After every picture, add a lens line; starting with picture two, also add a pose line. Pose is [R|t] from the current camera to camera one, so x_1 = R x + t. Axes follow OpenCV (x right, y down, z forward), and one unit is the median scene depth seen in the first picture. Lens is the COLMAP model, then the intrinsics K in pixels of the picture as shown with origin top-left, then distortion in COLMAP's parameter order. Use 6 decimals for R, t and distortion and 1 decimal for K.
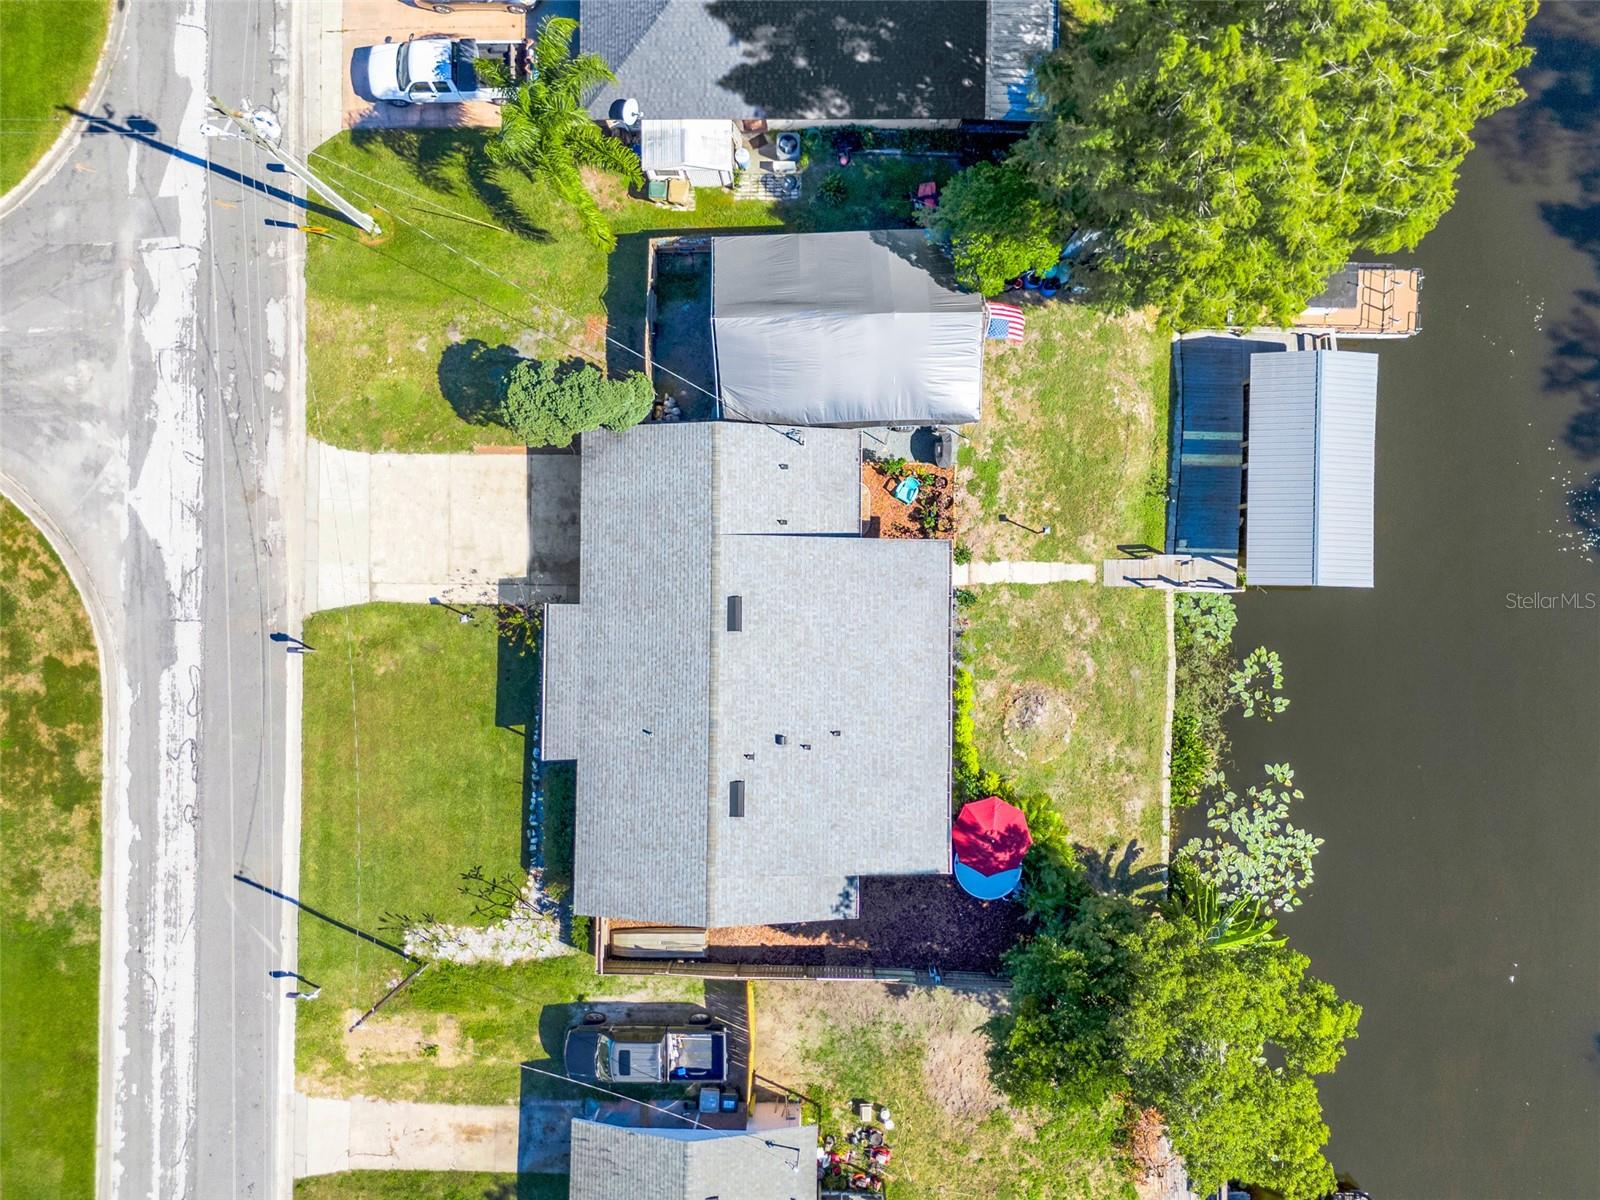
lens RADIAL K [[1177.6, 0, 800.0], [0, 1177.6, 600.0], [0, 0, 1]] dist [0.092622, -0.095719]
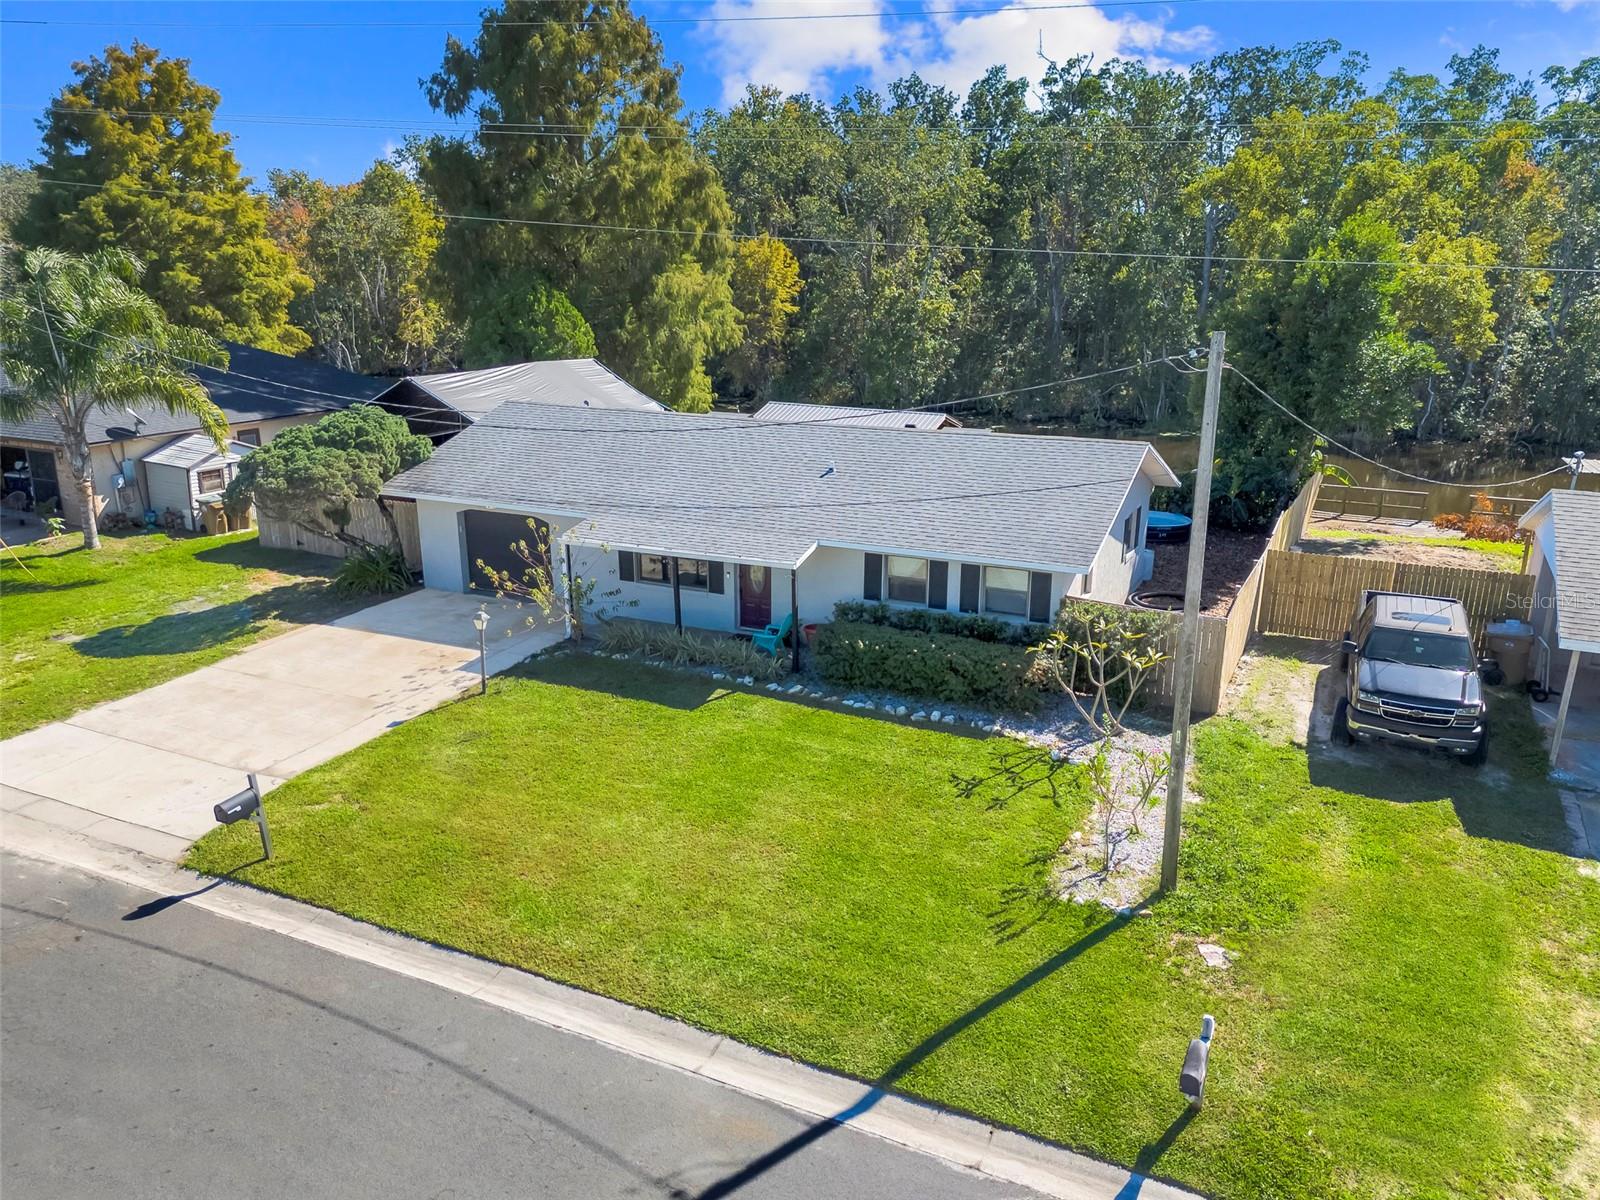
lens RADIAL K [[1177.6, 0, 800.0], [0, 1177.6, 600.0], [0, 0, 1]] dist [0.092622, -0.095719]
pose [[0.430071, -0.224266, 0.874496, -0.643606], [0.902471, 0.132746, -0.409785, 0.336397], [-0.024185, 0.965445, 0.259484, 0.817478]]
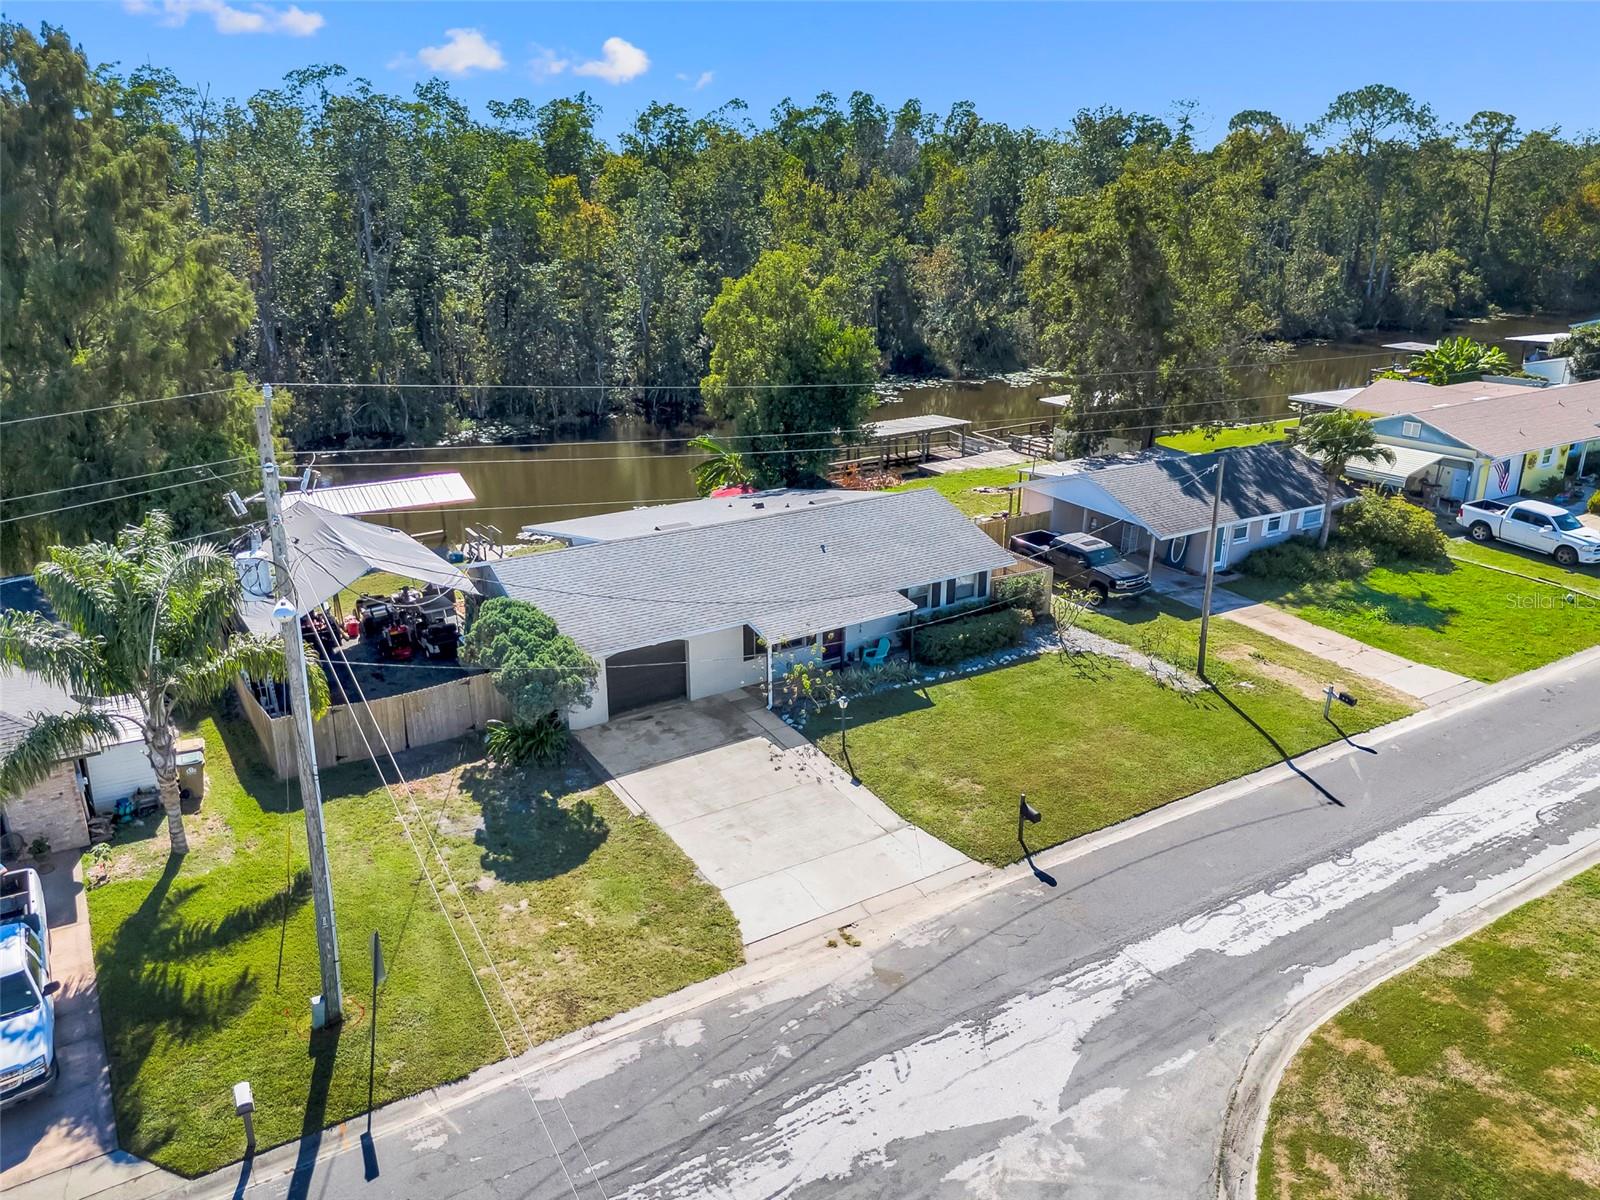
lens RADIAL K [[1177.6, 0, 800.0], [0, 1177.6, 600.0], [0, 0, 1]] dist [0.092622, -0.095719]
pose [[-0.537822, -0.264693, 0.800428, -0.830442], [0.843051, -0.172895, 0.509287, -0.372511], [0.003586, 0.948707, 0.316136, 0.662385]]
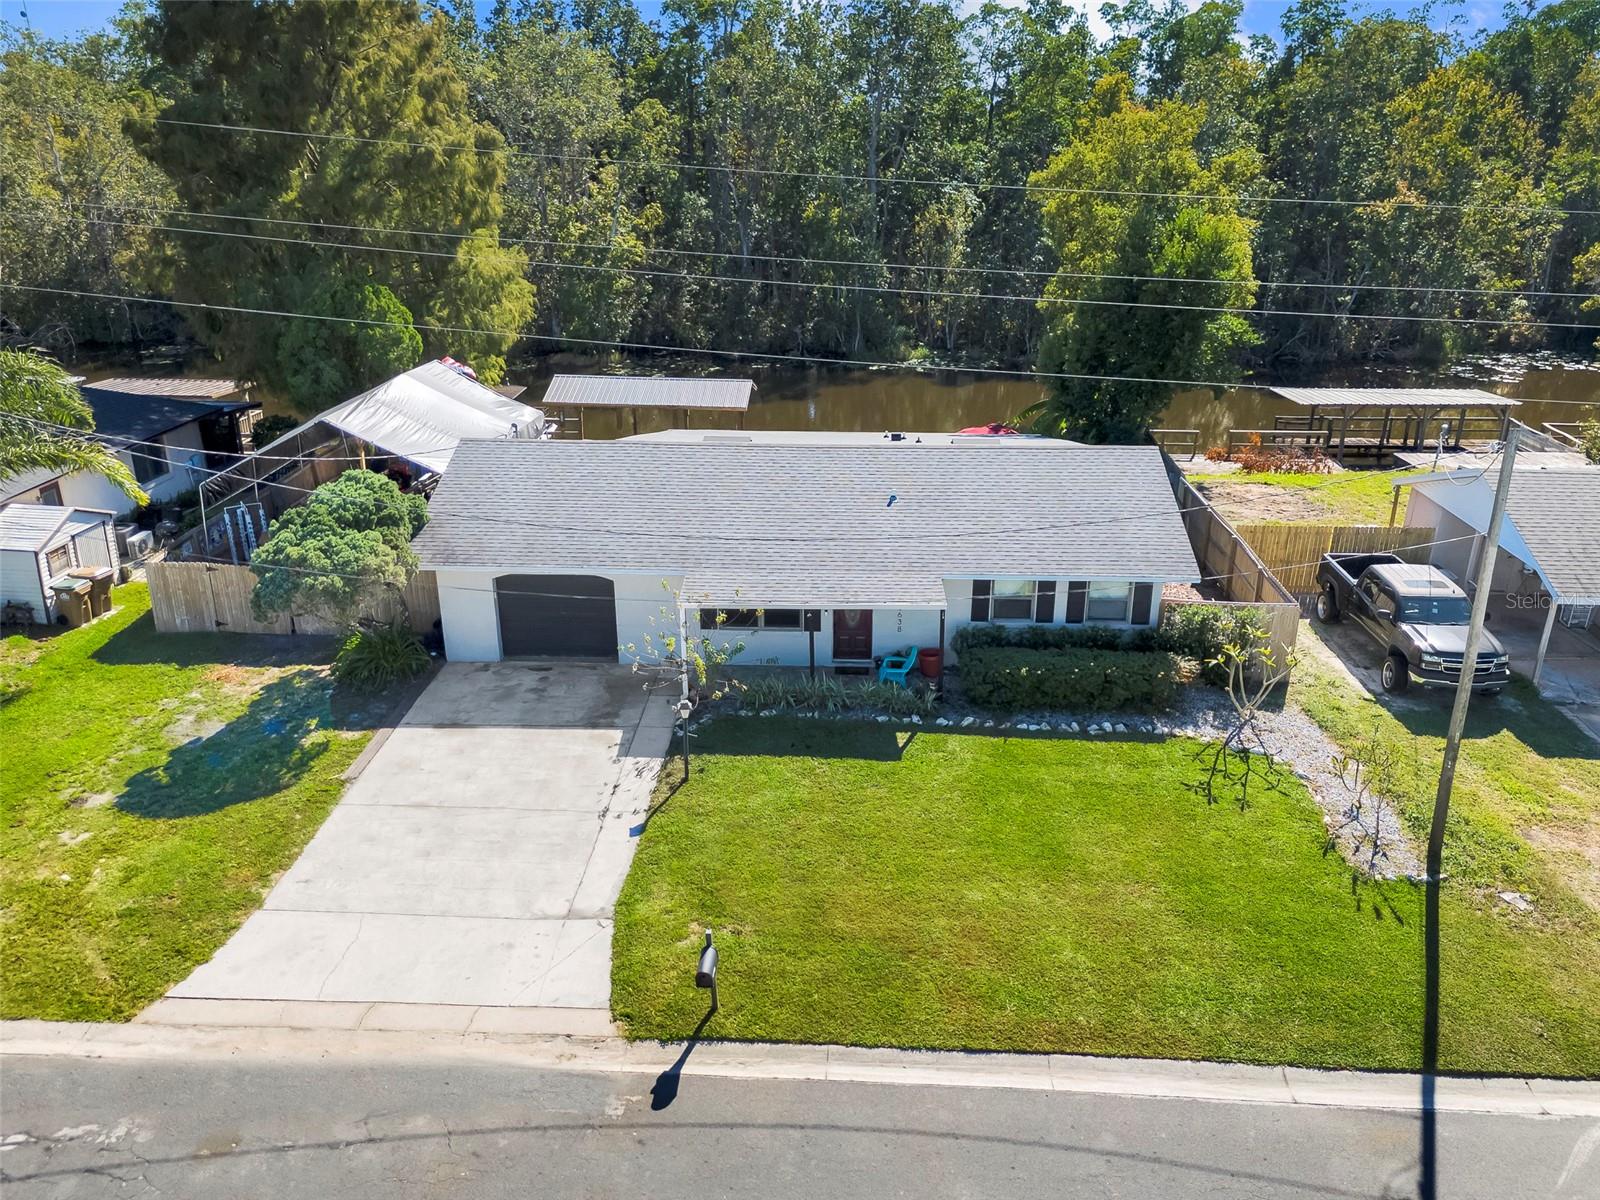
lens RADIAL K [[1214.9, 0, 804.3], [0, 1214.9, 592.6], [0, 0, 1]] dist [0.068397, -0.050073]
pose [[0.040717, -0.325681, 0.944603, -0.723854], [0.999078, 0.026119, -0.034060, 0.080021], [-0.013579, 0.945119, 0.326444, 0.748600]]
